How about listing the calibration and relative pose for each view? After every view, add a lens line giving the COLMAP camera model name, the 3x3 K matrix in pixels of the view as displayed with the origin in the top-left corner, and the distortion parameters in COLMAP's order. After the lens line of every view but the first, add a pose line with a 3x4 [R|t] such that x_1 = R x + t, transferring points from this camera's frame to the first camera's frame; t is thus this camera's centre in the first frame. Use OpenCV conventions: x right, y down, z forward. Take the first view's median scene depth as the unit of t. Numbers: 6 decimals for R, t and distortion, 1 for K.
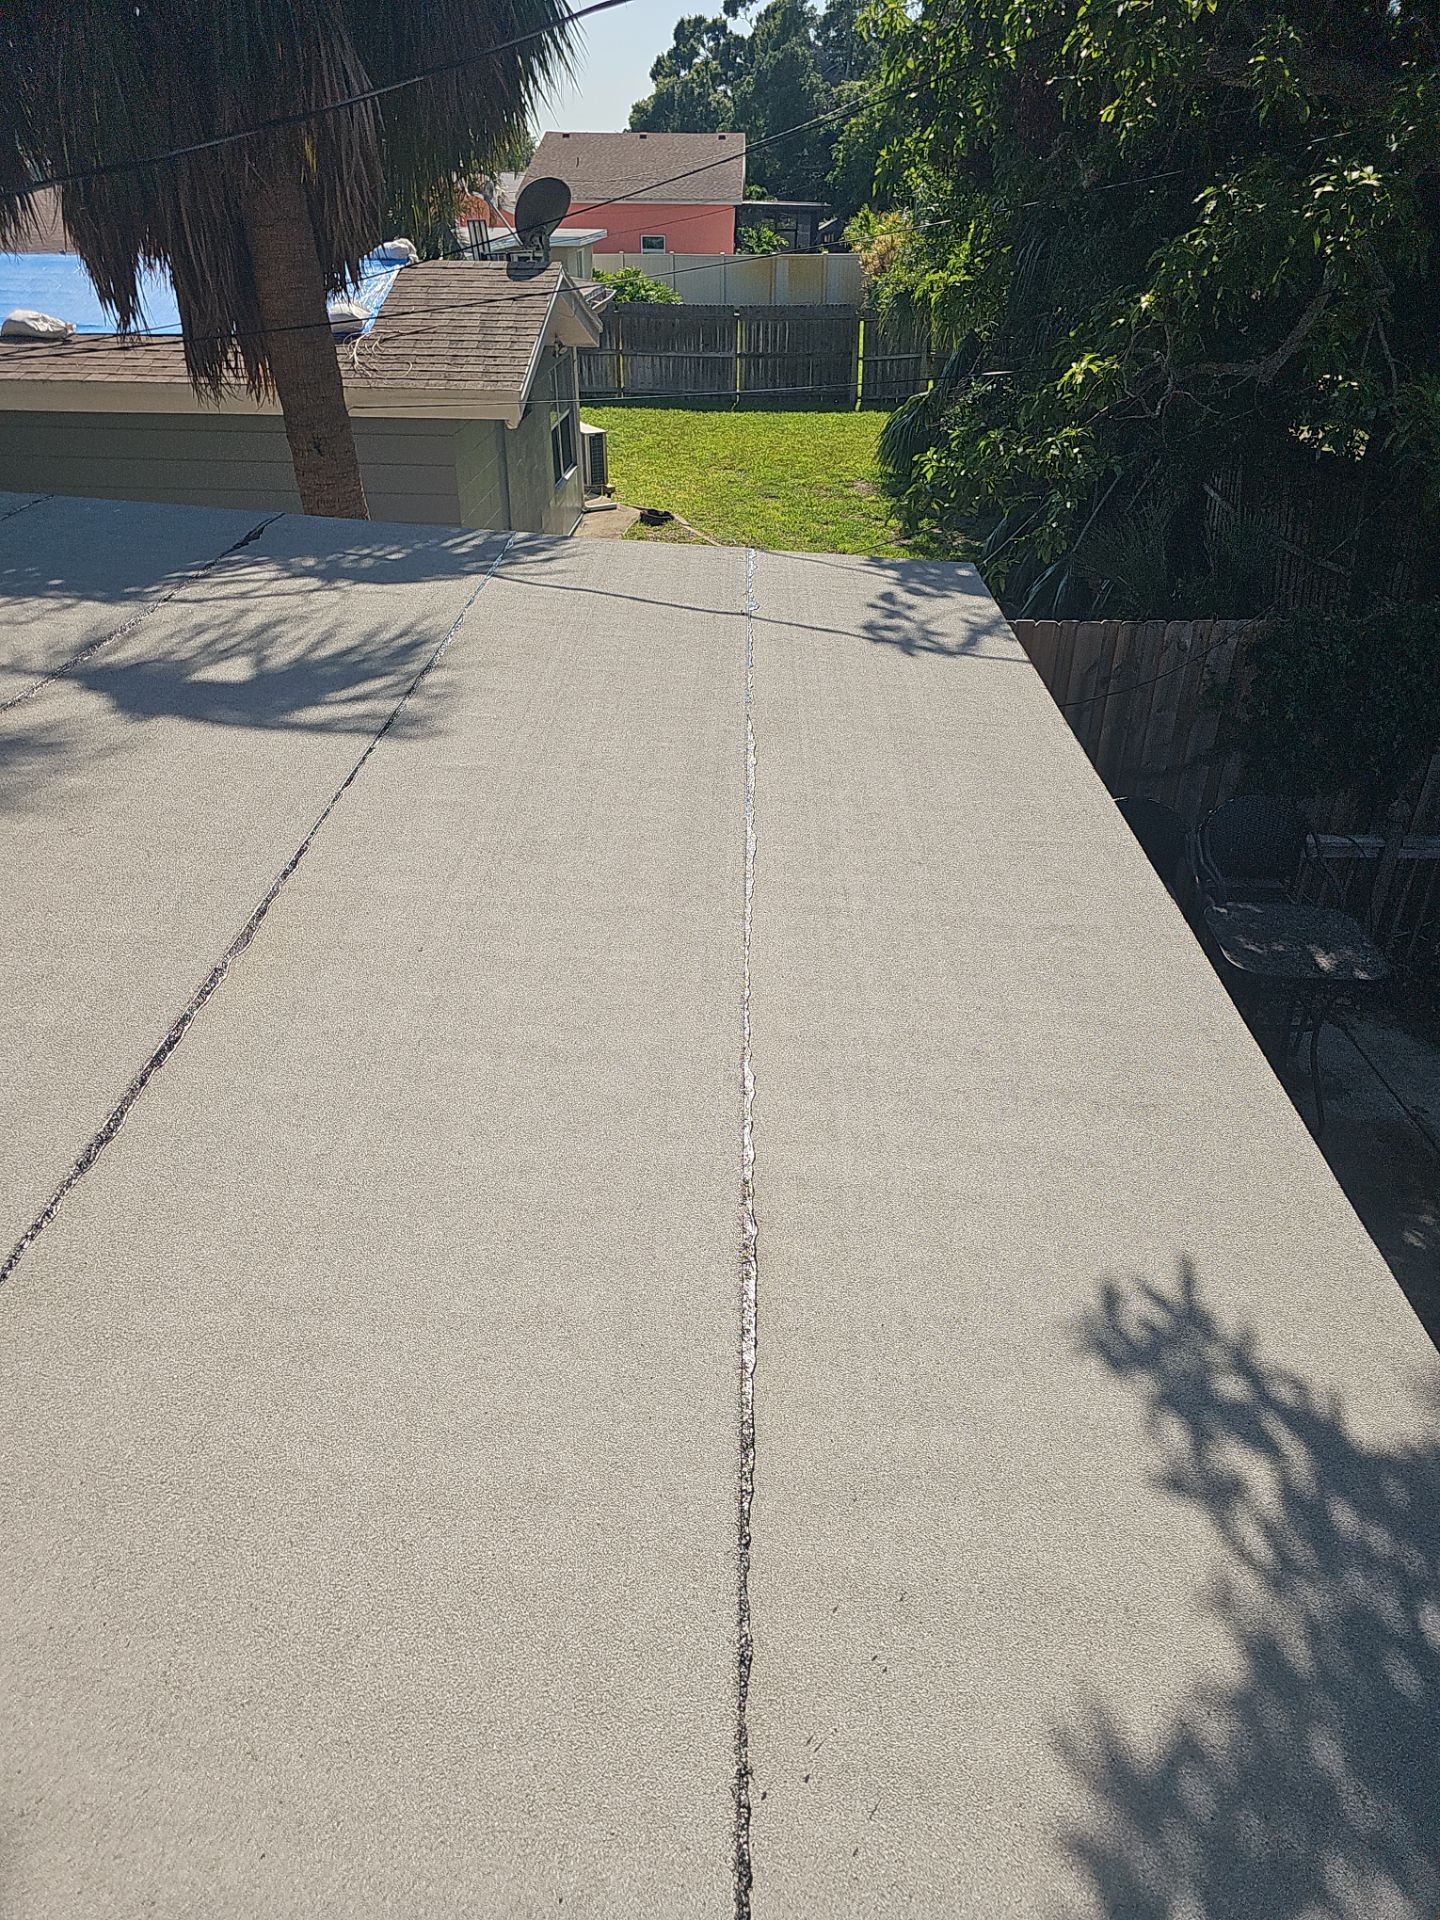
lens RADIAL K [[1410.9, 0, 720.0], [0, 1410.9, 960.0], [0, 0, 1]] dist [0.125258, -0.067980]
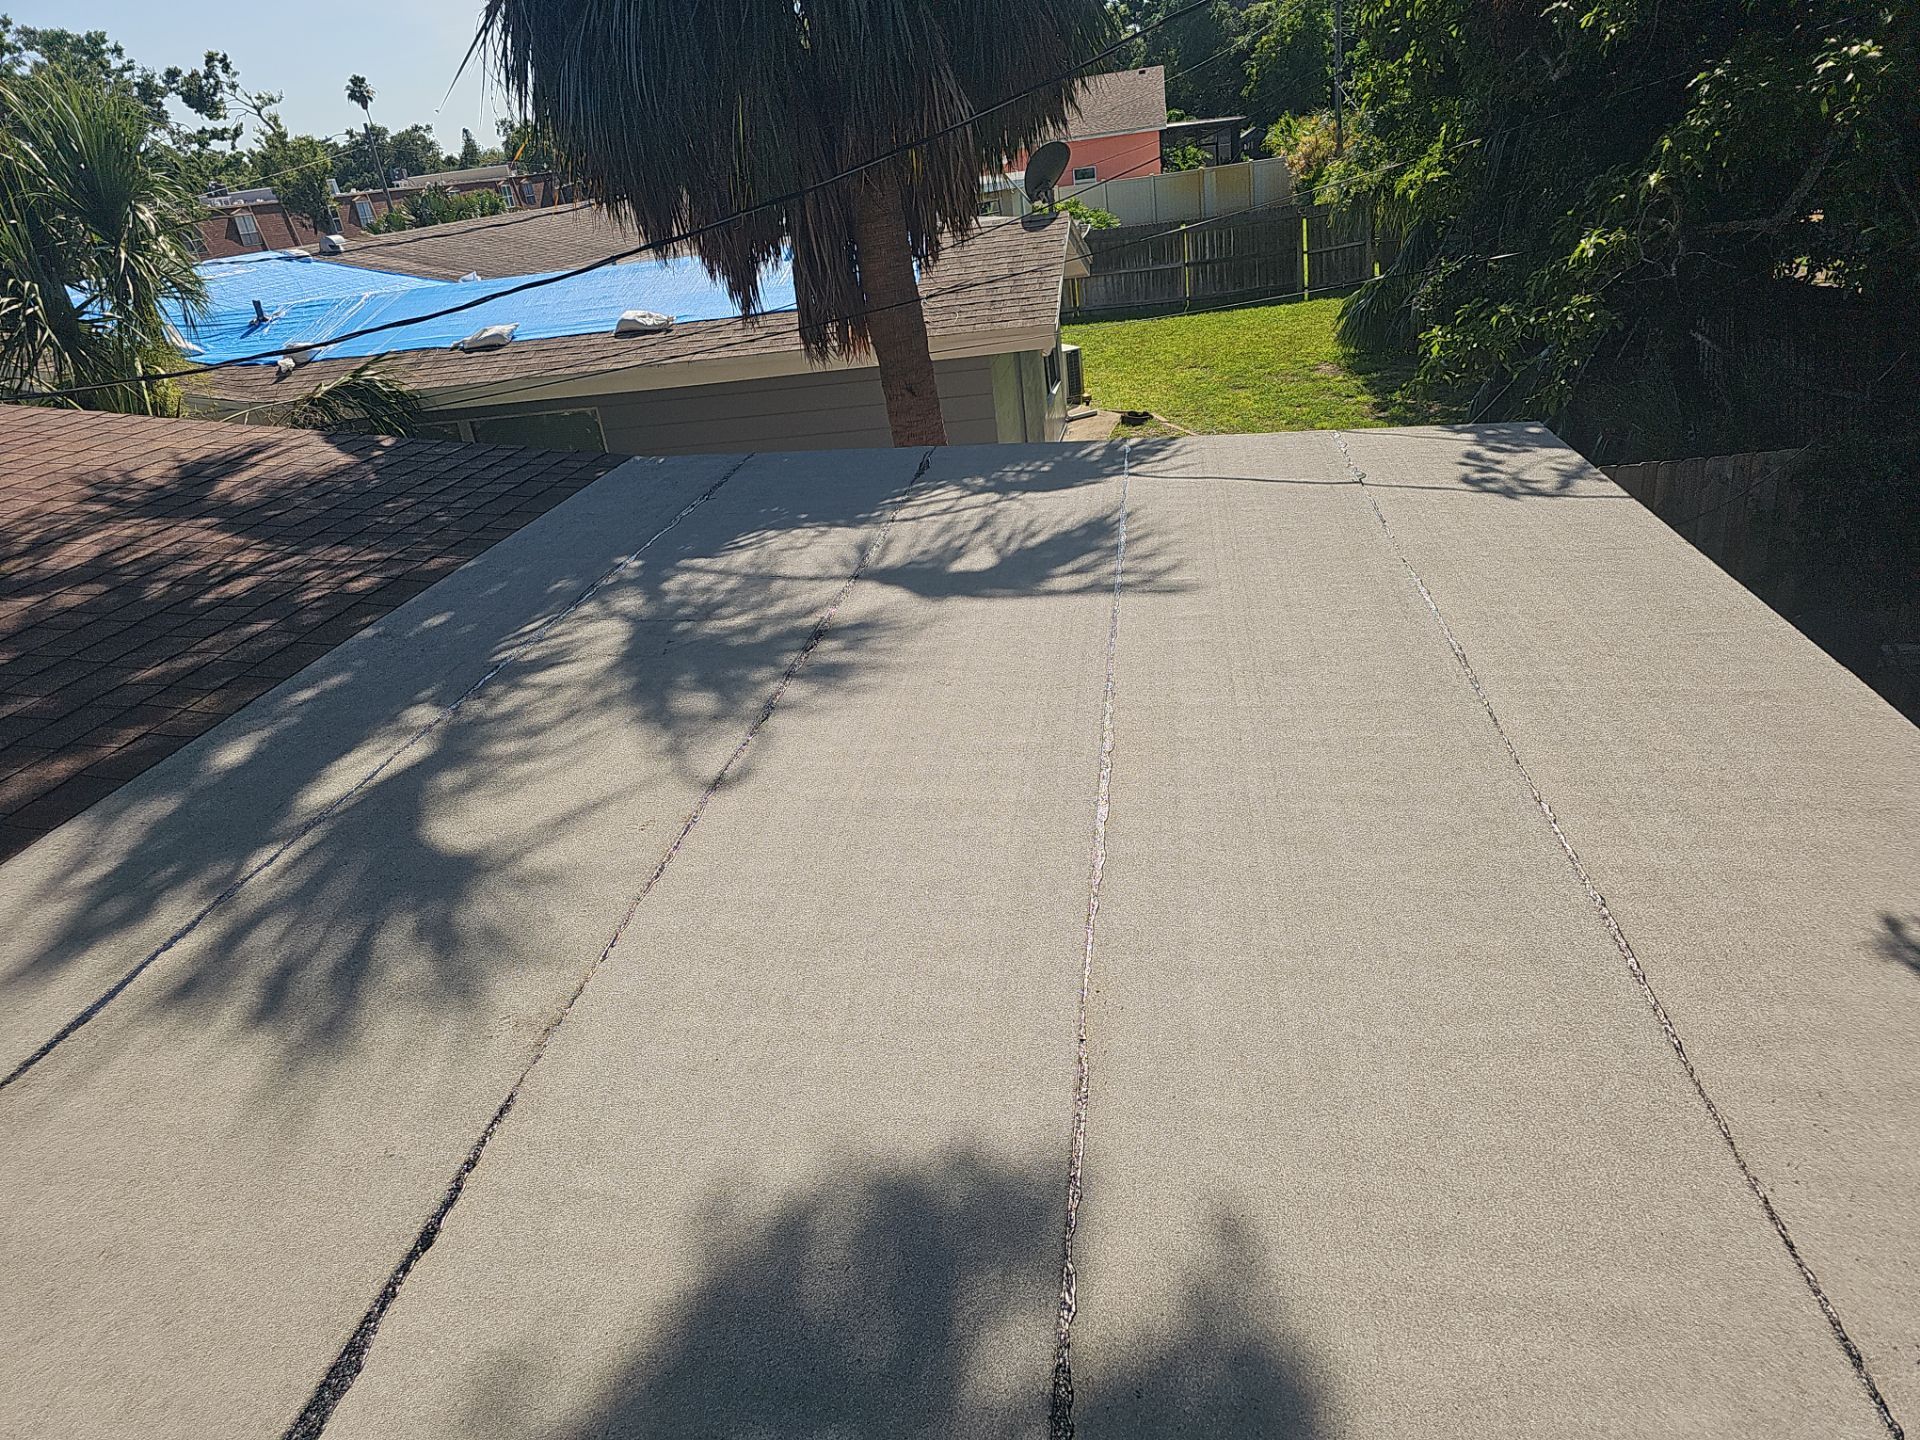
lens RADIAL K [[1410.9, 0, 960.0], [0, 1410.9, 720.0], [0, 0, 1]] dist [0.125258, -0.067980]
pose [[0.987886, -0.072310, -0.137306, -0.092242], [0.059015, 0.993380, -0.098552, 0.029354], [0.143524, 0.089255, 0.985614, -0.116503]]
